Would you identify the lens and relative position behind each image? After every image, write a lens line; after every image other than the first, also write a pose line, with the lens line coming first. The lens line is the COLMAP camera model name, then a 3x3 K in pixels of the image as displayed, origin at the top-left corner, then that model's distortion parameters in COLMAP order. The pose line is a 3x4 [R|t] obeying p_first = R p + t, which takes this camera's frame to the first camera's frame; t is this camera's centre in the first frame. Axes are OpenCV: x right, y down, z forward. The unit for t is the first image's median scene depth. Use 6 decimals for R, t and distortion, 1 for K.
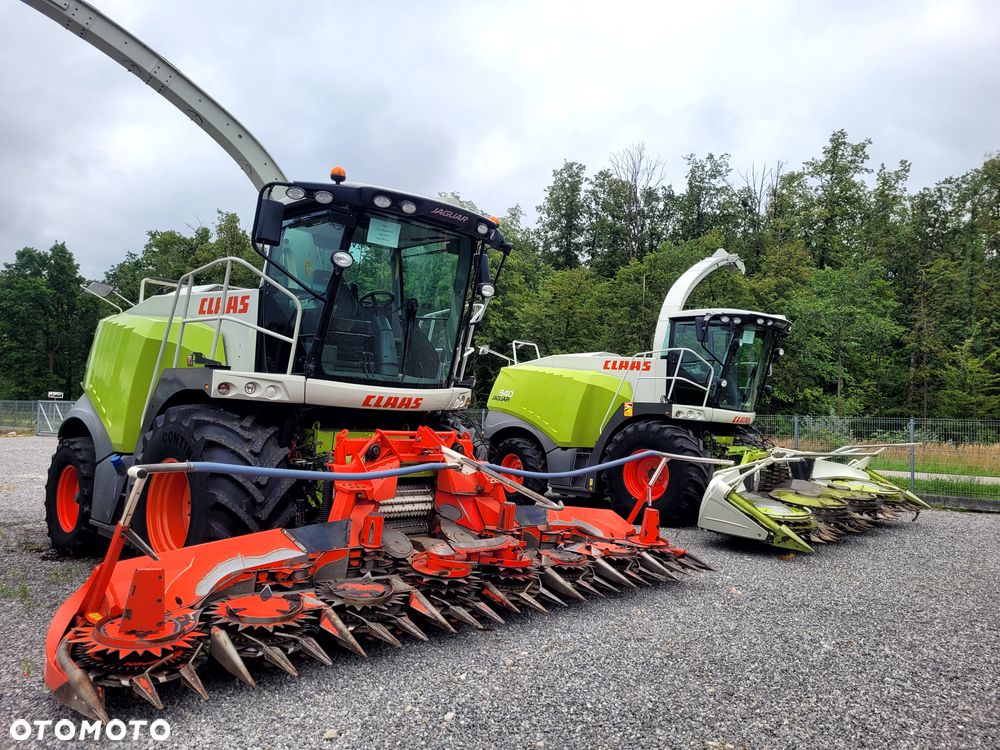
lens RADIAL K [[744.1, 0, 504.7], [0, 744.1, 377.6], [0, 0, 1]] dist [0.035818, -0.017756]
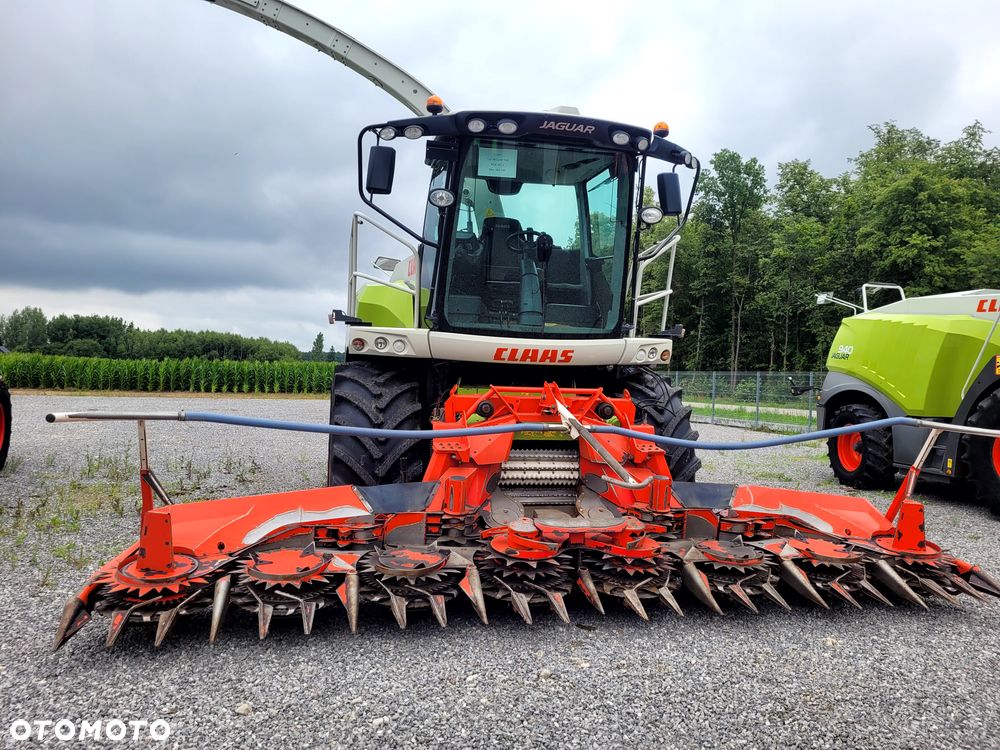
lens RADIAL K [[744.1, 0, 488.0], [0, 744.1, 377.3], [0, 0, 1]] dist [0.035818, -0.017756]
pose [[0.837006, -0.008024, -0.547134, 0.247729], [0.031423, 0.998947, 0.033420, 0.023808], [0.546290, -0.045165, 0.836377, 0.196736]]
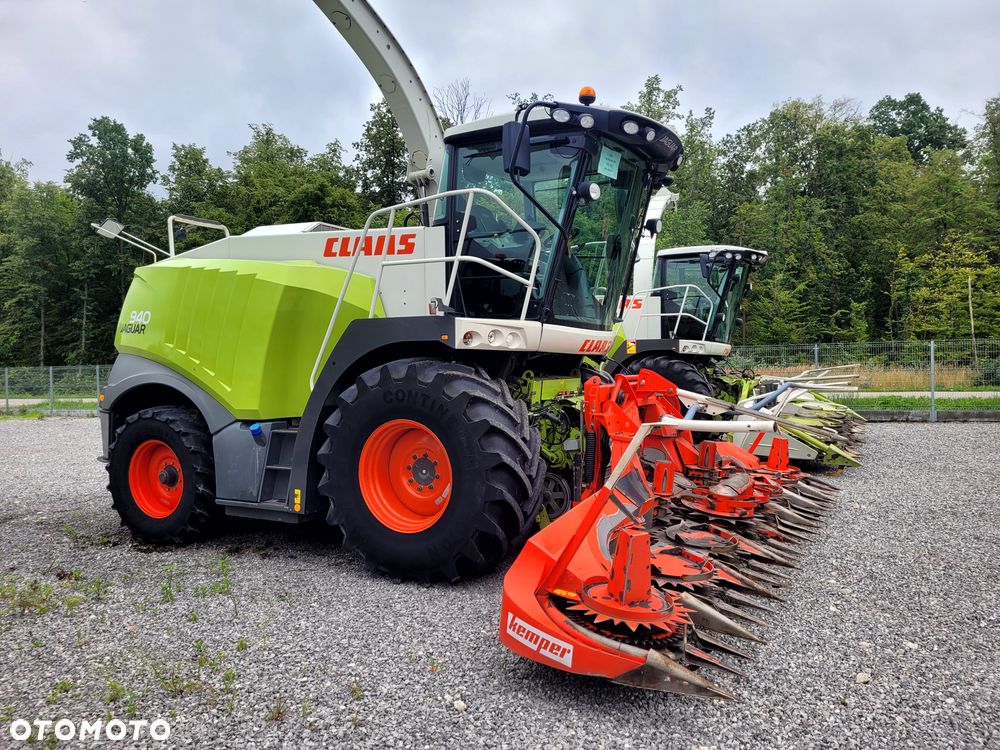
lens RADIAL K [[744.1, 0, 515.9], [0, 744.1, 382.9], [0, 0, 1]] dist [0.035818, -0.017756]
pose [[0.964612, -0.059392, 0.256899, -0.427207], [0.037958, 0.995432, 0.087603, -0.006156], [-0.260928, -0.074751, 0.962460, 0.094807]]
